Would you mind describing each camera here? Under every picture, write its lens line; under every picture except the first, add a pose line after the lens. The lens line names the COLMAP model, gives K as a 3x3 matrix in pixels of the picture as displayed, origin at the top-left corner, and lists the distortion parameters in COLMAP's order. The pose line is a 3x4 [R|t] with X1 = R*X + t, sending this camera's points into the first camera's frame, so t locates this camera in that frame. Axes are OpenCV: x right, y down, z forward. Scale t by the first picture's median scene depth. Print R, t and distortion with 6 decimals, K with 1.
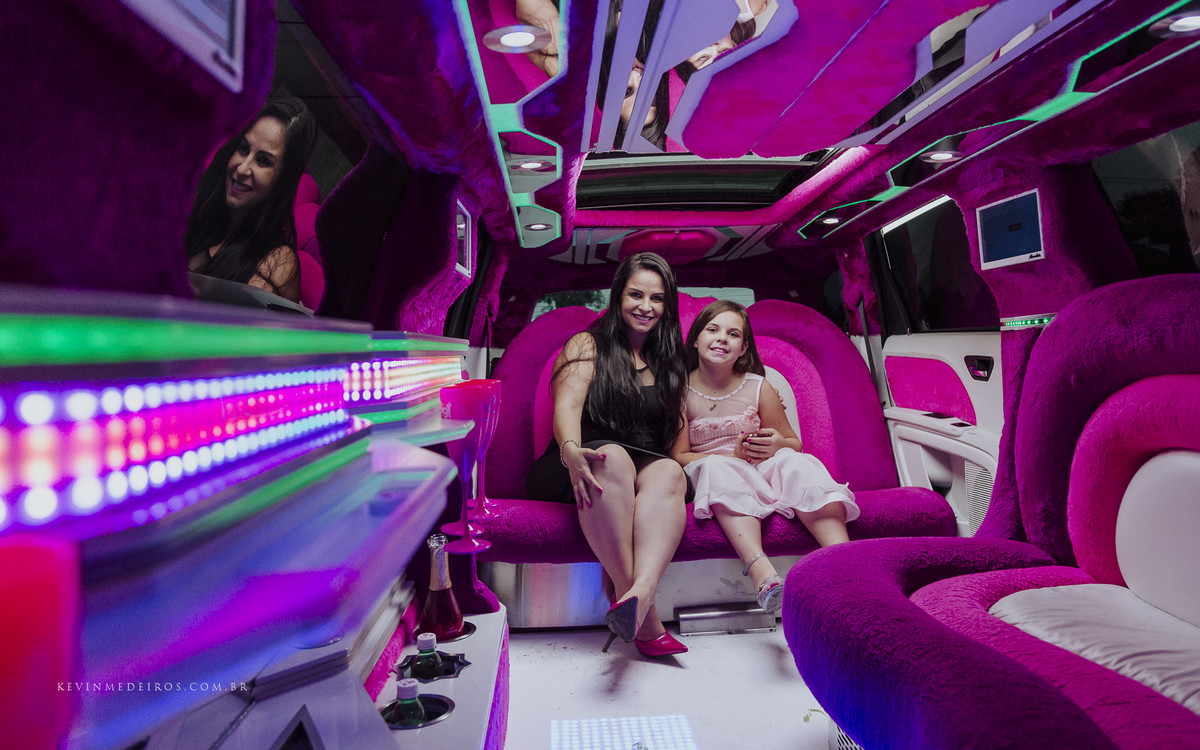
lens RADIAL K [[841.6, 0, 611.0], [0, 841.6, 378.3], [0, 0, 1]] dist [0.028175, -0.004013]
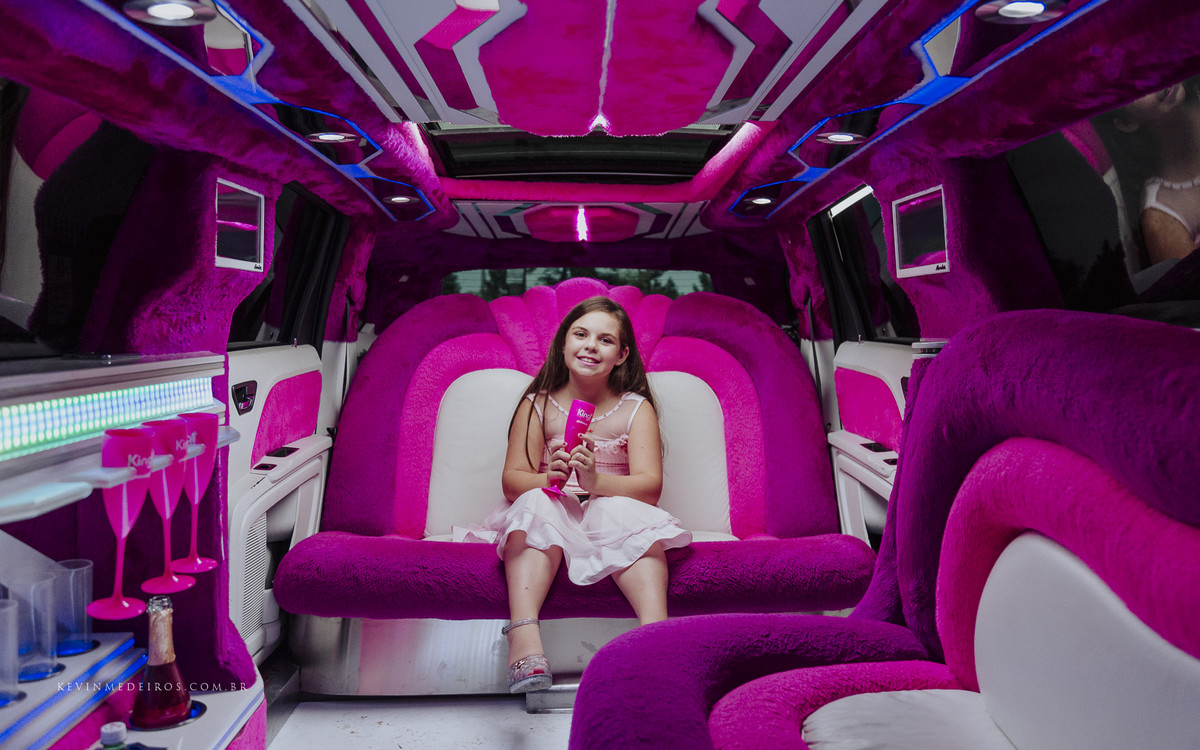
lens RADIAL K [[1024.3, 0, 604.5], [0, 1024.3, 362.7], [0, 0, 1]] dist [0.065497, -0.046314]
pose [[0.998987, 0.029626, -0.033873, 0.169825], [-0.029241, 0.999503, 0.011796, -0.044183], [0.034205, -0.010793, 0.999357, 0.007062]]
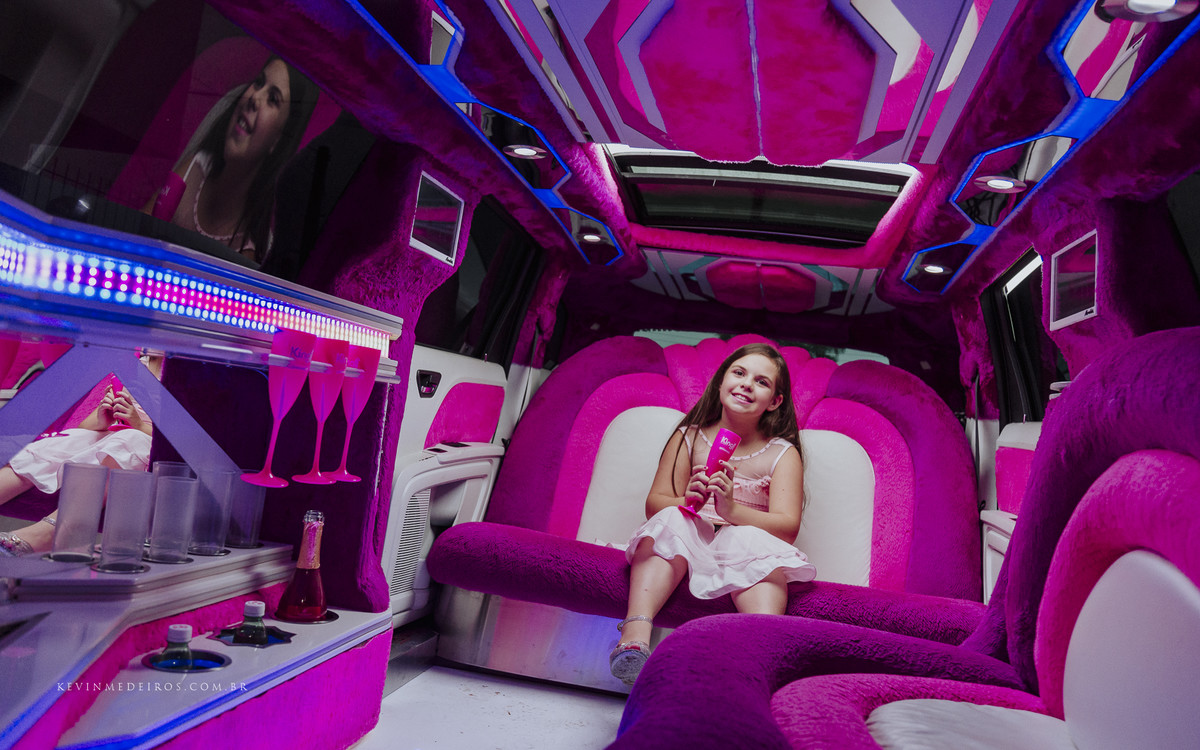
lens RADIAL K [[974.6, 0, 604.7], [0, 974.6, 382.6], [0, 0, 1]] dist [0.035461, -0.020803]
pose [[0.957716, 0.141535, -0.250495, 0.238553], [-0.161907, 0.984820, -0.062576, 0.040932], [0.237836, 0.100487, 0.966093, 0.005831]]
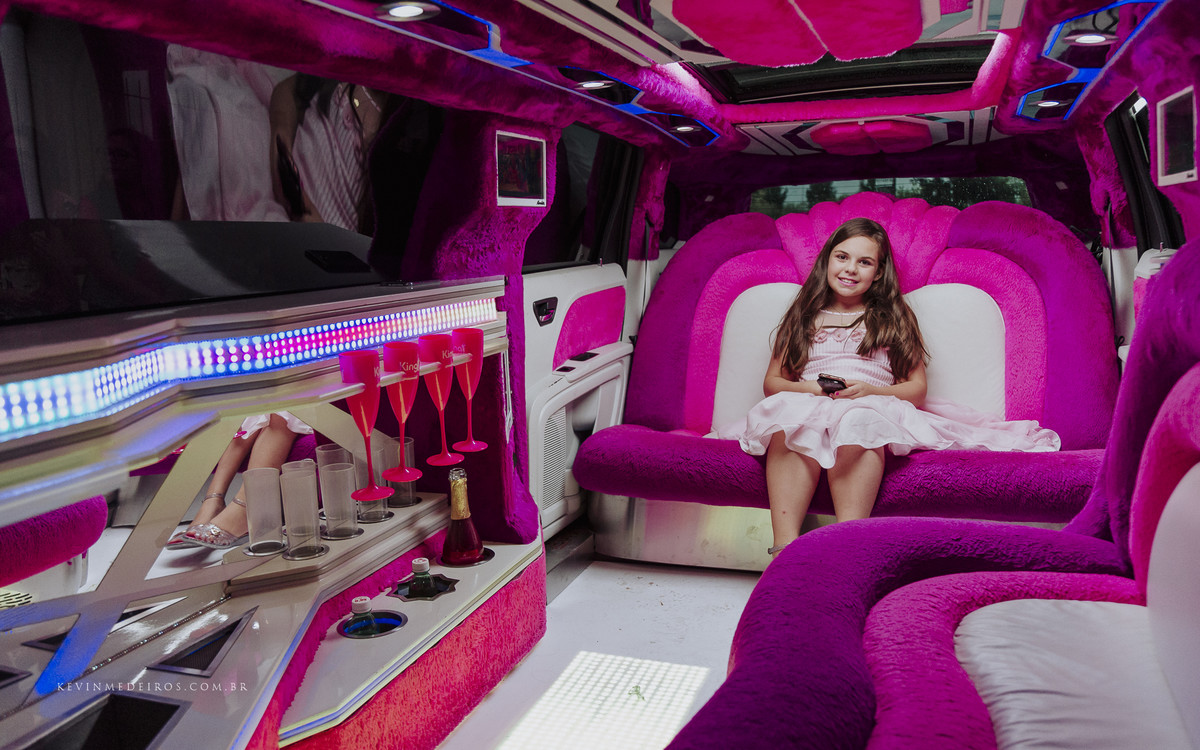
lens RADIAL K [[974.6, 0, 609.8], [0, 974.6, 401.9], [0, 0, 1]] dist [0.035461, -0.020803]
pose [[0.920558, 0.068495, -0.384554, 0.293939], [-0.008540, 0.987799, 0.155499, -0.060669], [0.390513, -0.139862, 0.909911, -0.022389]]
